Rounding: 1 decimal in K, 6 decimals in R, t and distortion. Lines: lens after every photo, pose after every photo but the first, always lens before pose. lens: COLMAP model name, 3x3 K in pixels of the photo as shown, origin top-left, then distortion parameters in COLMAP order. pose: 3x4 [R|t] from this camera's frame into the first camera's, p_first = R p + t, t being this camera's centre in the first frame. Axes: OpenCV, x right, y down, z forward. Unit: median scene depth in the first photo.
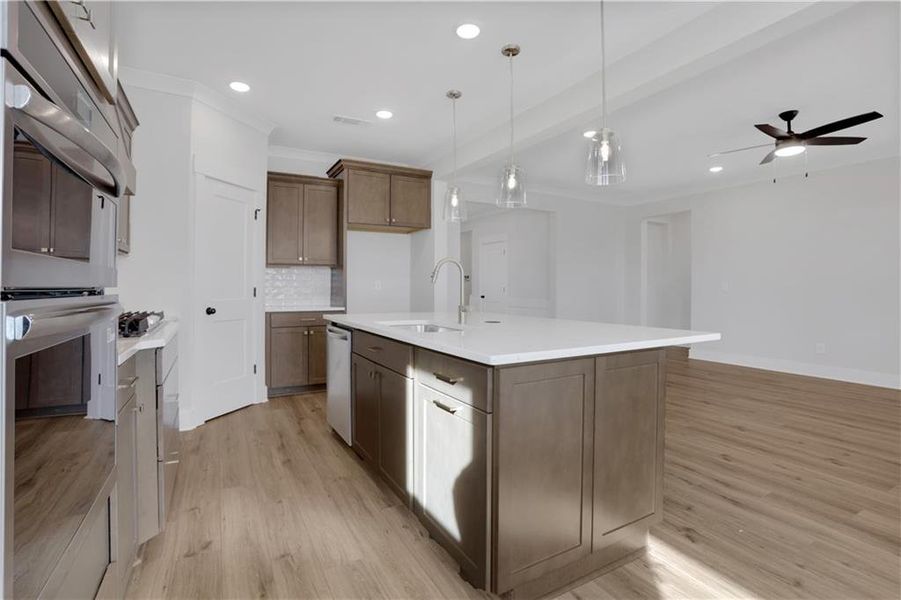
lens RADIAL K [[419.2, 0, 449.7], [0, 419.2, 289.0], [0, 0, 1]] dist [-0.061162, 0.025341]
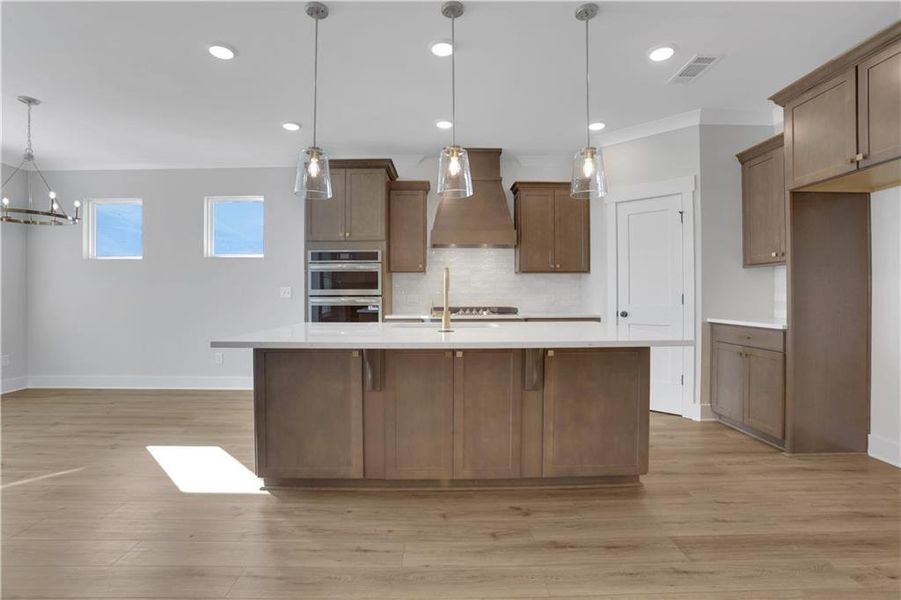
lens RADIAL K [[419.2, 0, 449.7], [0, 419.2, 289.0], [0, 0, 1]] dist [-0.061162, 0.025341]
pose [[-0.469220, -0.012907, -0.882987, 0.786256], [-0.001238, 0.999902, -0.013958, 0.000320], [0.883080, -0.005456, -0.469190, 1.222207]]
